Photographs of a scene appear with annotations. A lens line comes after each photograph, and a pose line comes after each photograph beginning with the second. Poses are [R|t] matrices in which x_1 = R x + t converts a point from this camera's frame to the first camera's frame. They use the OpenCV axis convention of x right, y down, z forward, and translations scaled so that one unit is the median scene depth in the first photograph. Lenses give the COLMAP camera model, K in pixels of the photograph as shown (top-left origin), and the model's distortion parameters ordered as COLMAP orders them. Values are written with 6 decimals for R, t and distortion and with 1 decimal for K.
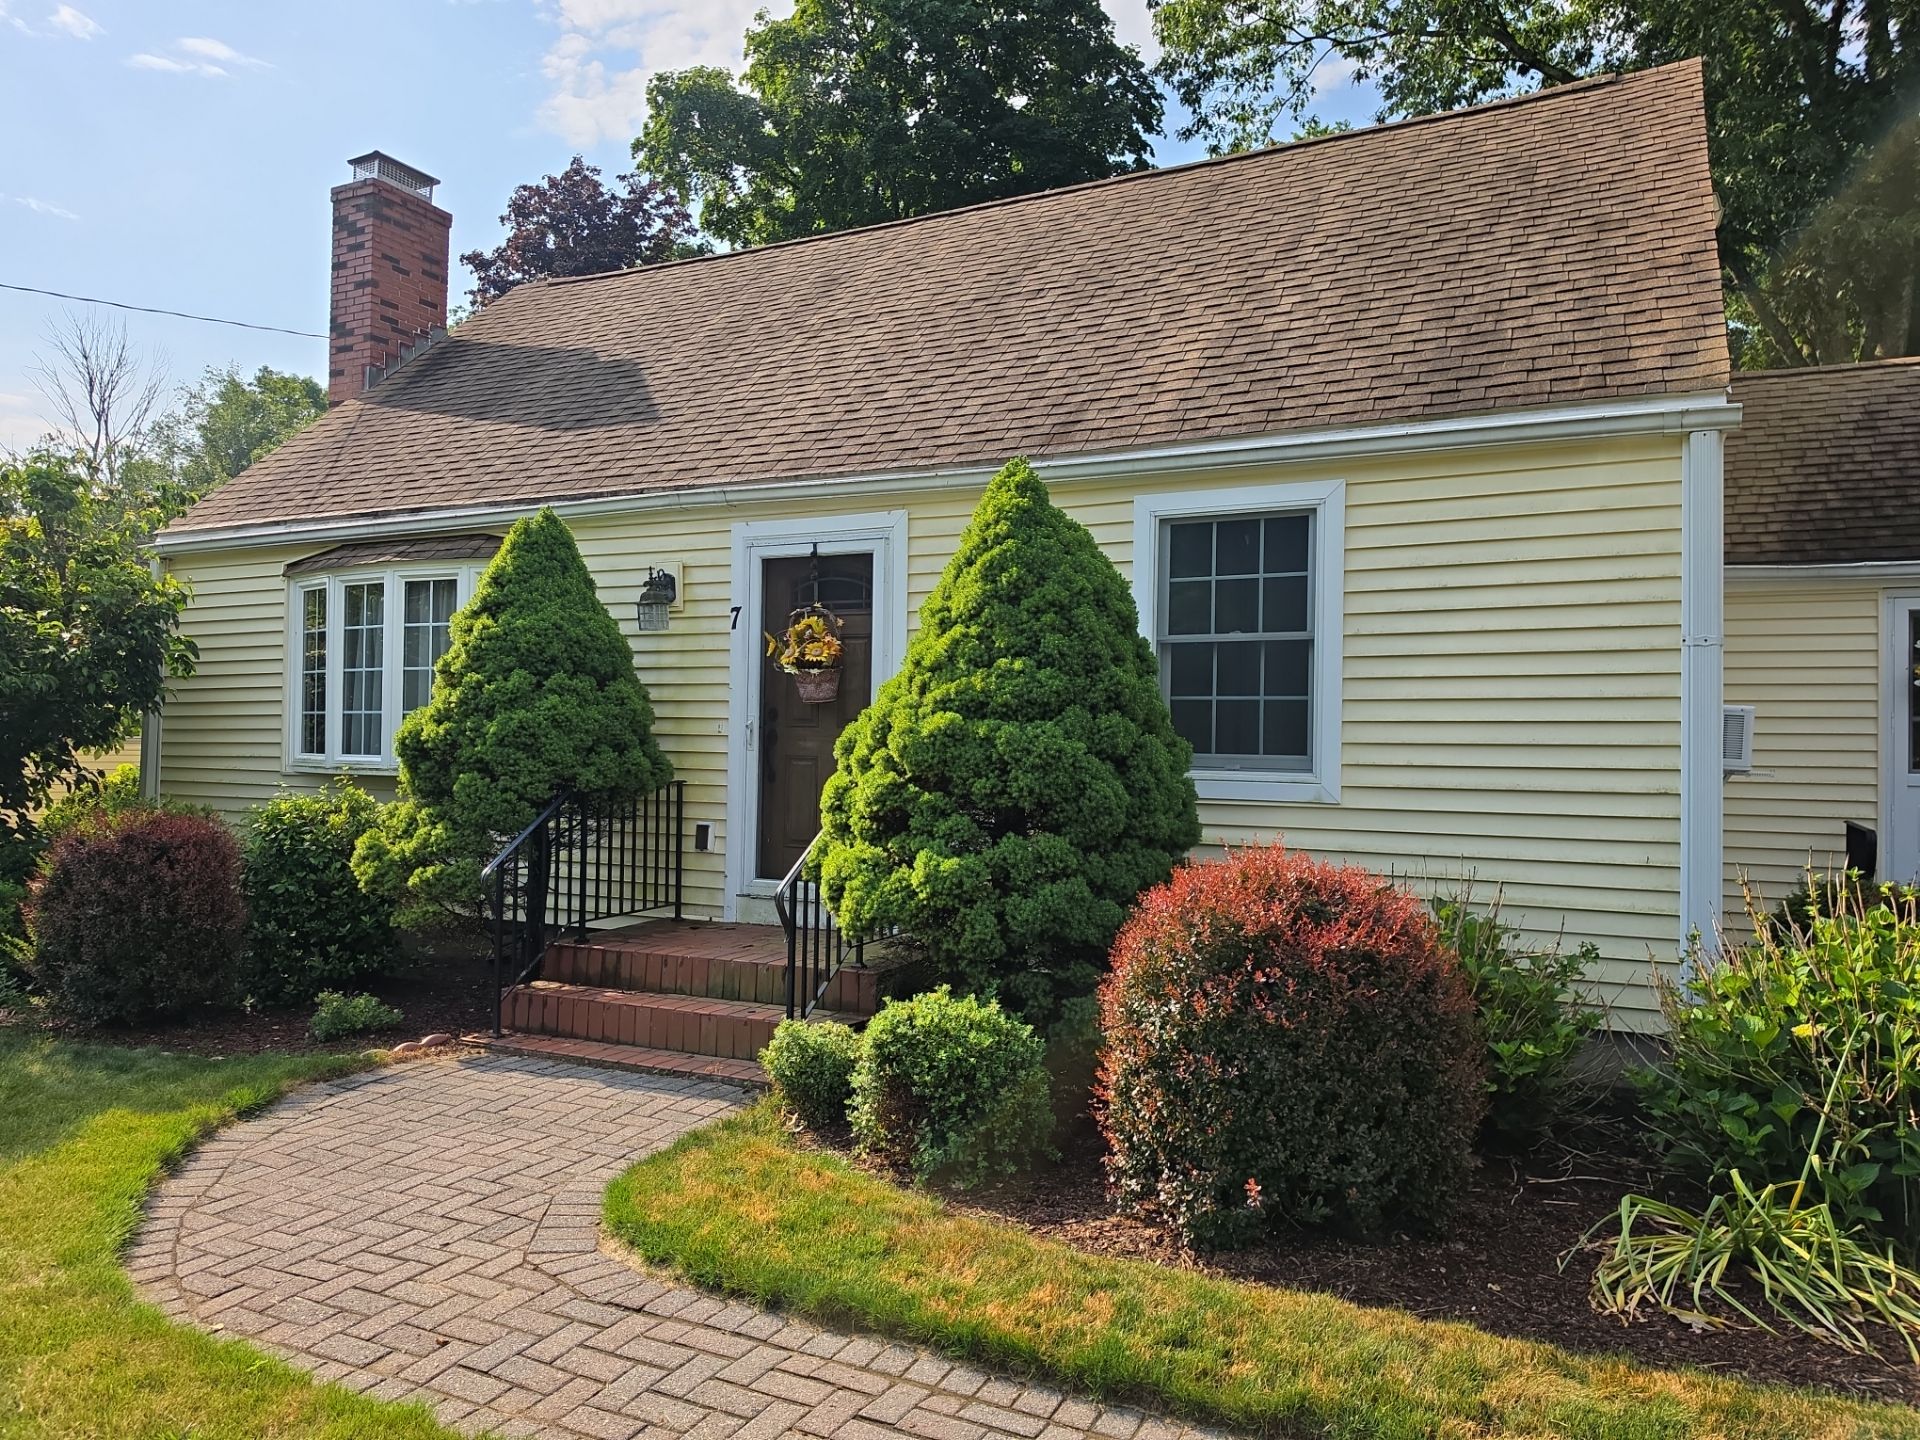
lens RADIAL K [[1223.6, 0, 960.0], [0, 1223.6, 720.0], [0, 0, 1]] dist [0.074211, -0.086789]
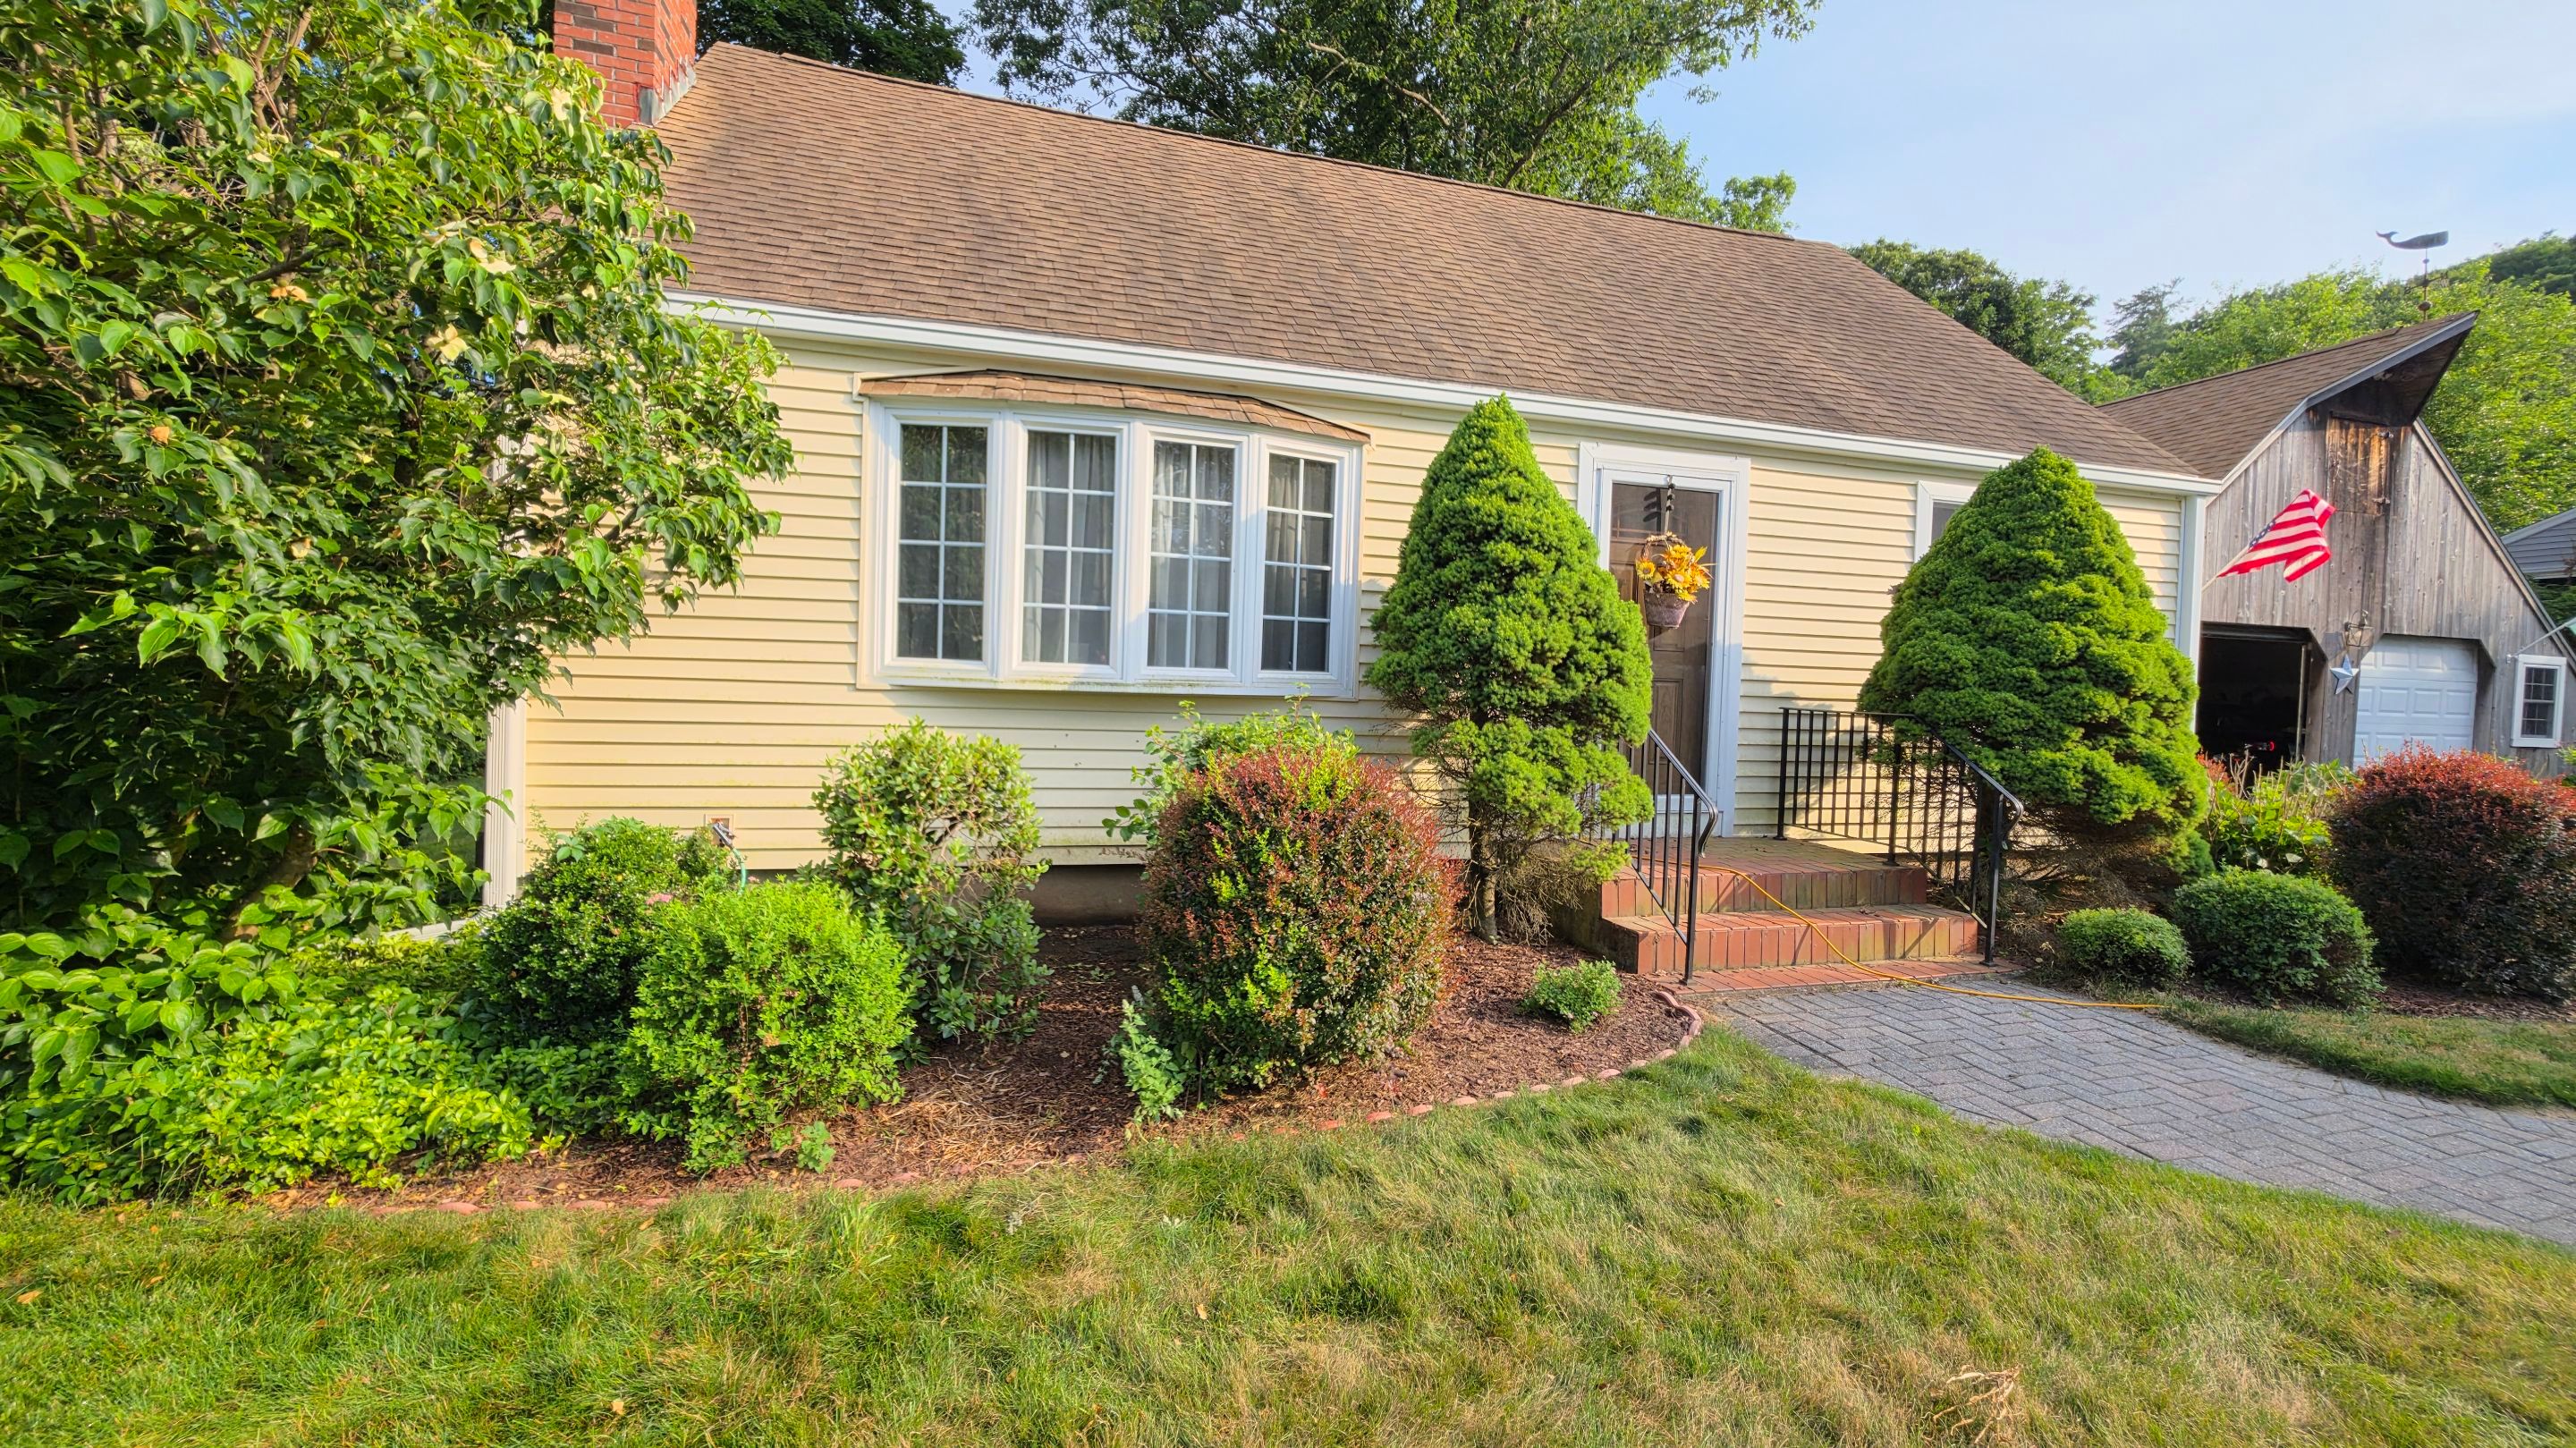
lens RADIAL K [[1062.7, 0, 1288.0], [0, 1062.7, 724.0], [0, 0, 1]] dist [-0.000968, -0.000115]
pose [[0.754426, -0.020118, 0.656077, -0.914099], [-0.043010, 0.995867, 0.079996, 0.008067], [-0.654975, -0.088569, 0.750442, 0.478007]]
